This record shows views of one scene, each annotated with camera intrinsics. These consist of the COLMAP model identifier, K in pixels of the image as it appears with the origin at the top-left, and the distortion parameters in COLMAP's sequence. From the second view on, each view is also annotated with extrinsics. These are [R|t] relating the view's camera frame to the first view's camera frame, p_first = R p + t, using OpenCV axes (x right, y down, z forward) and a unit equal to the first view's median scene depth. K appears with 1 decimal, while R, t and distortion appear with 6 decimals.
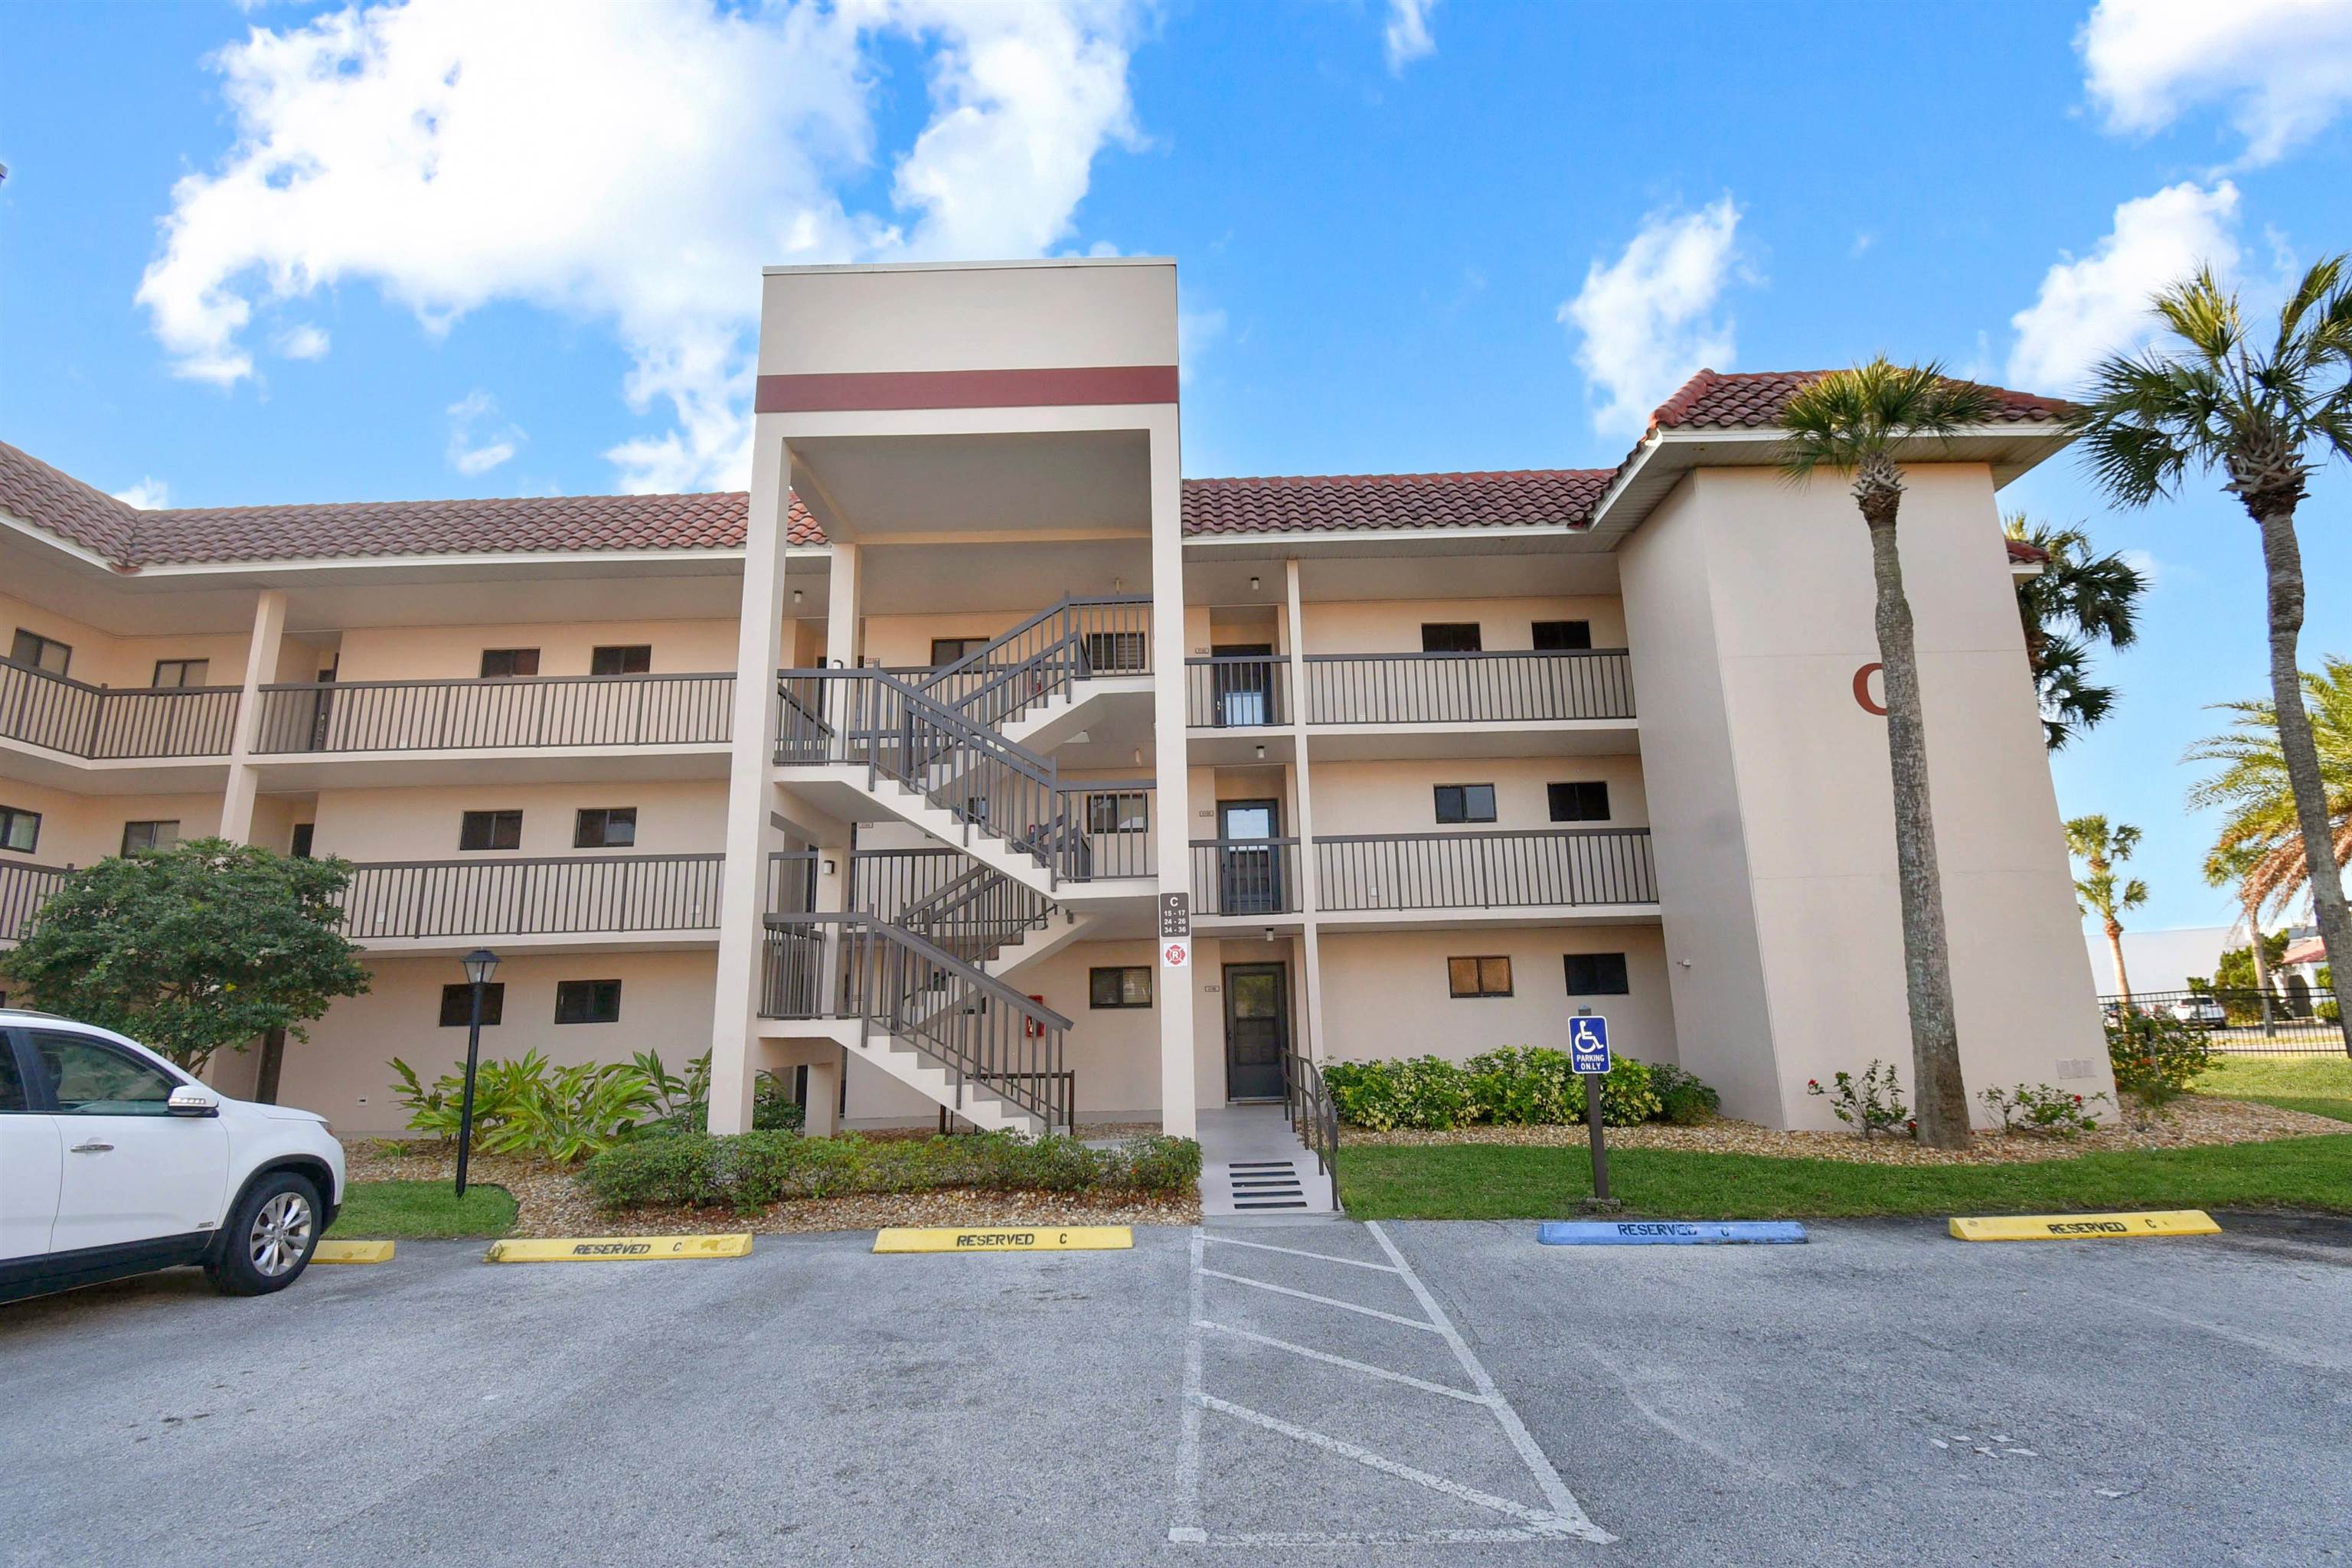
lens RADIAL K [[1094.3, 0, 1176.0], [0, 1094.3, 784.0], [0, 0, 1]] dist [-0.002053, -0.000402]
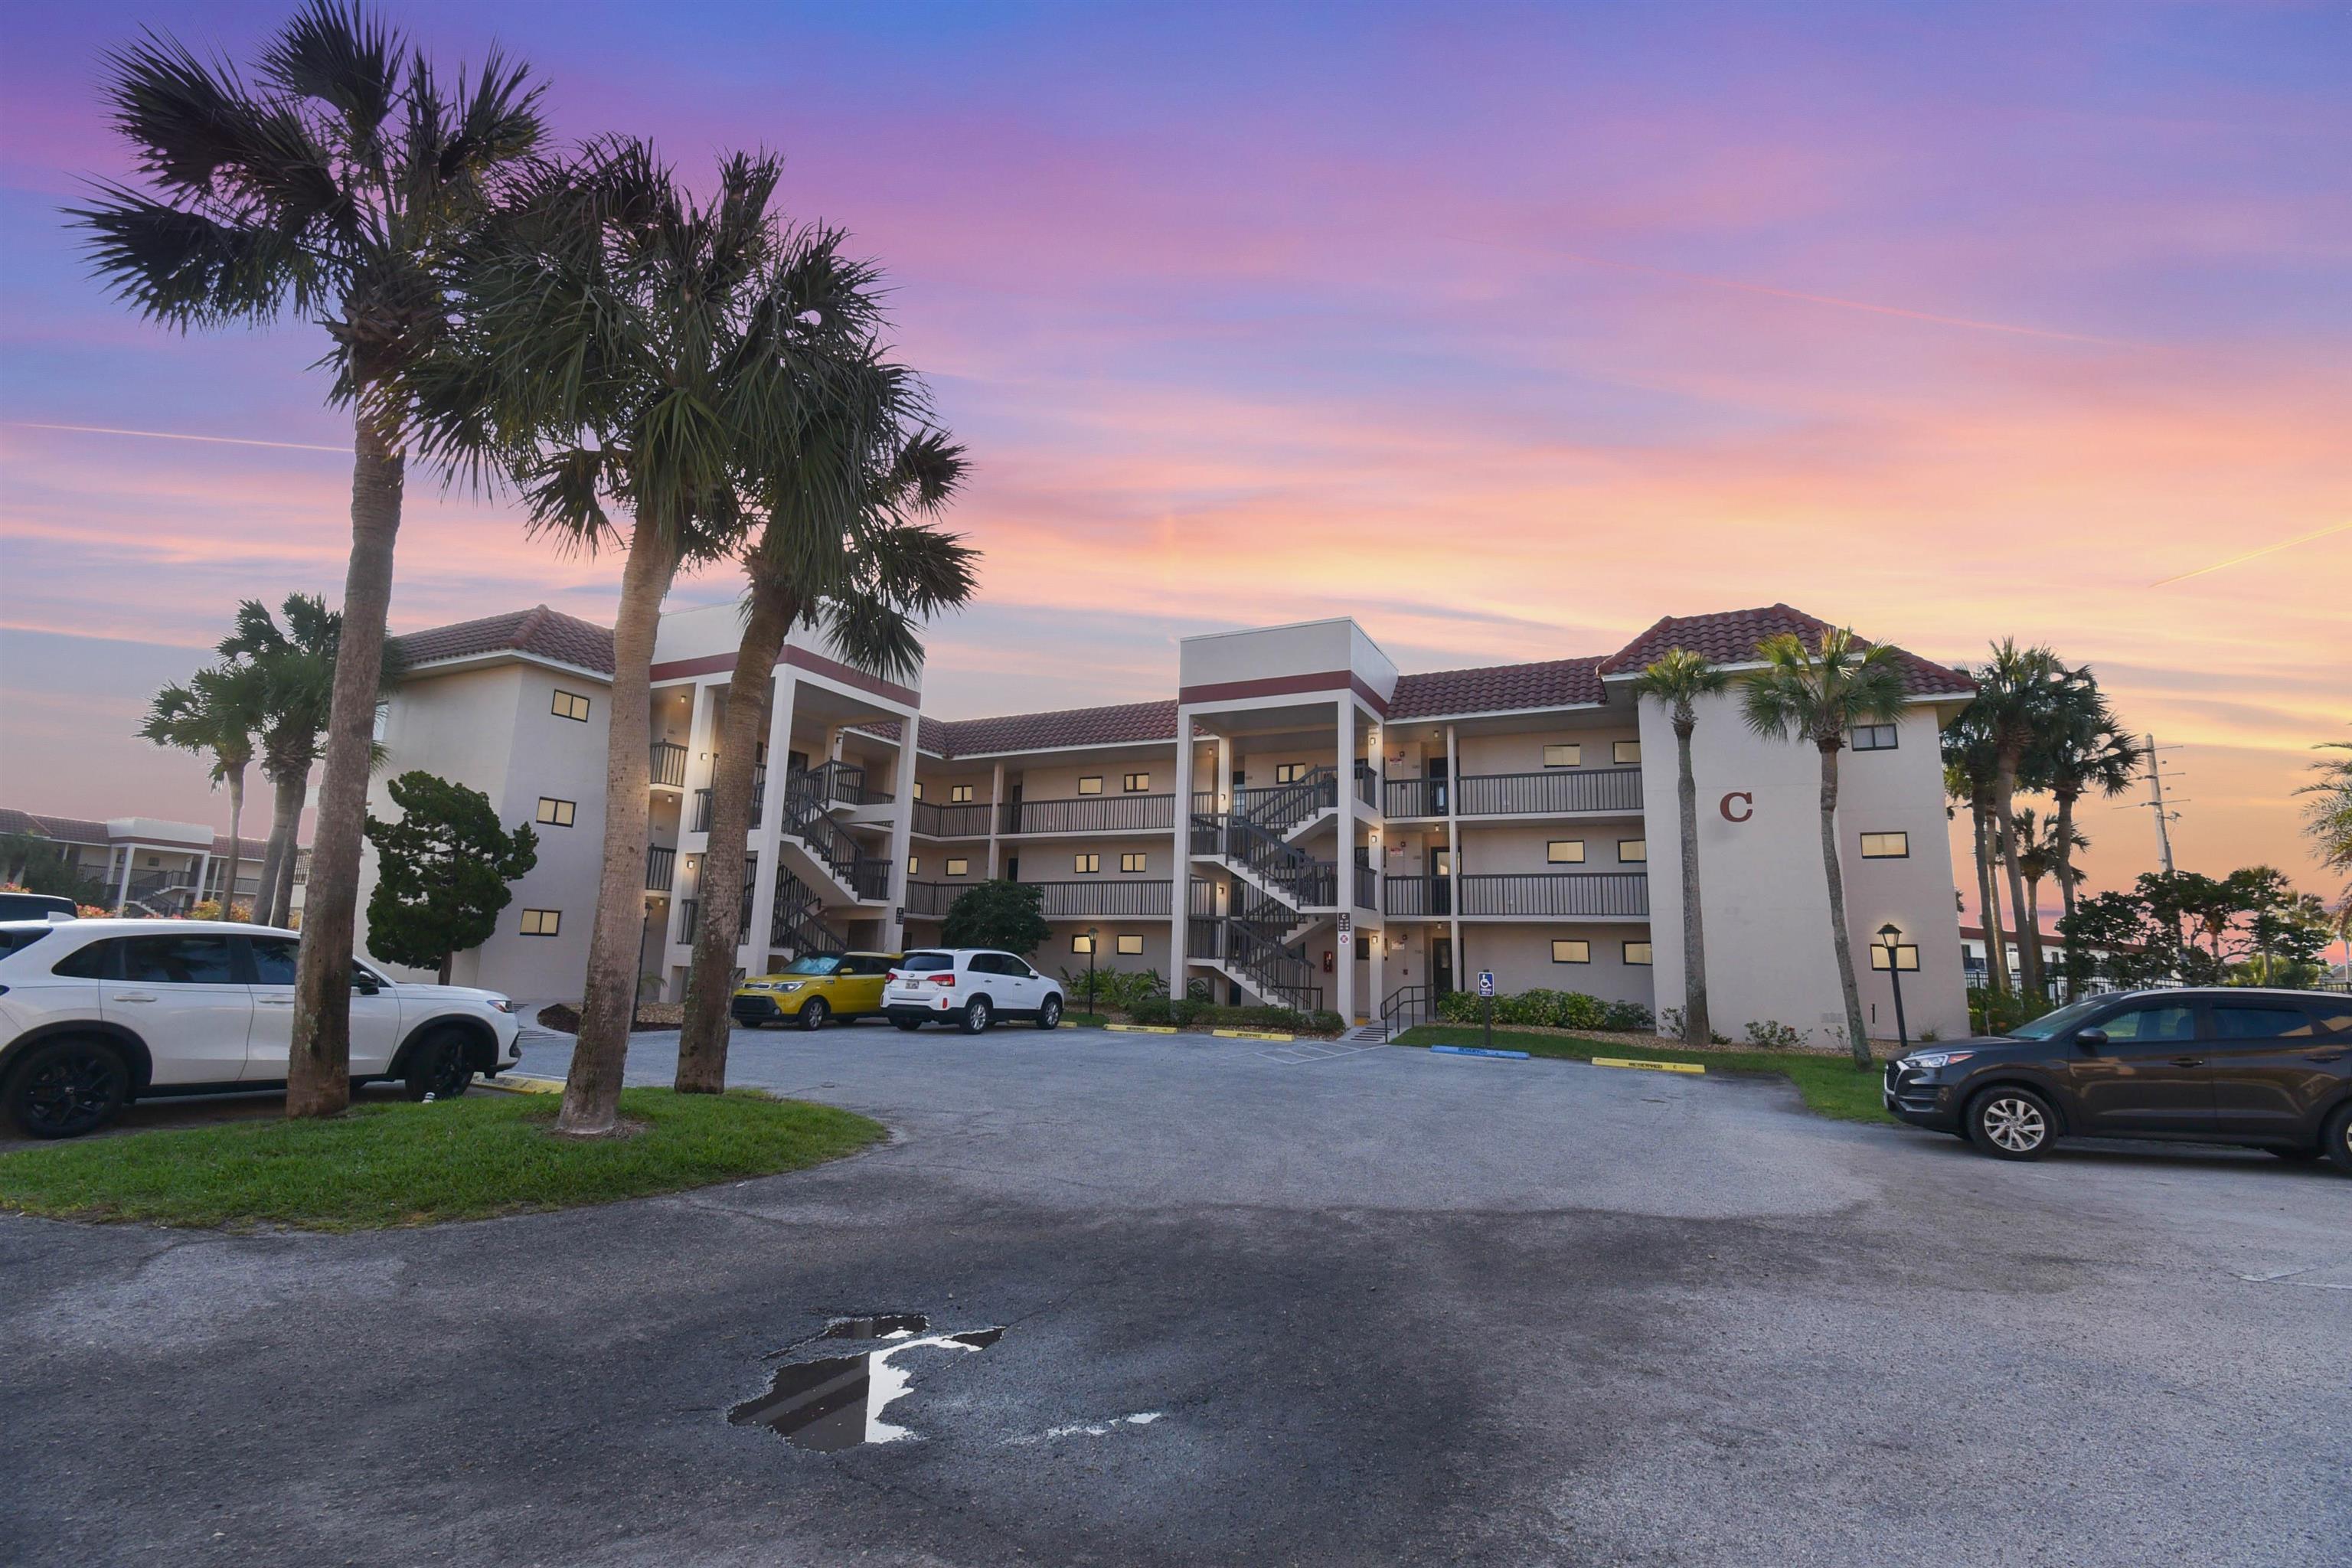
lens RADIAL K [[1060.7, 0, 1159.2], [0, 1060.7, 776.4], [0, 0, 1]] dist [-0.001100, -0.000677]
pose [[0.892011, -0.029620, -0.451042, 0.688588], [0.050923, 0.998083, 0.035163, -0.297010], [0.449136, -0.054334, 0.891810, -1.211695]]
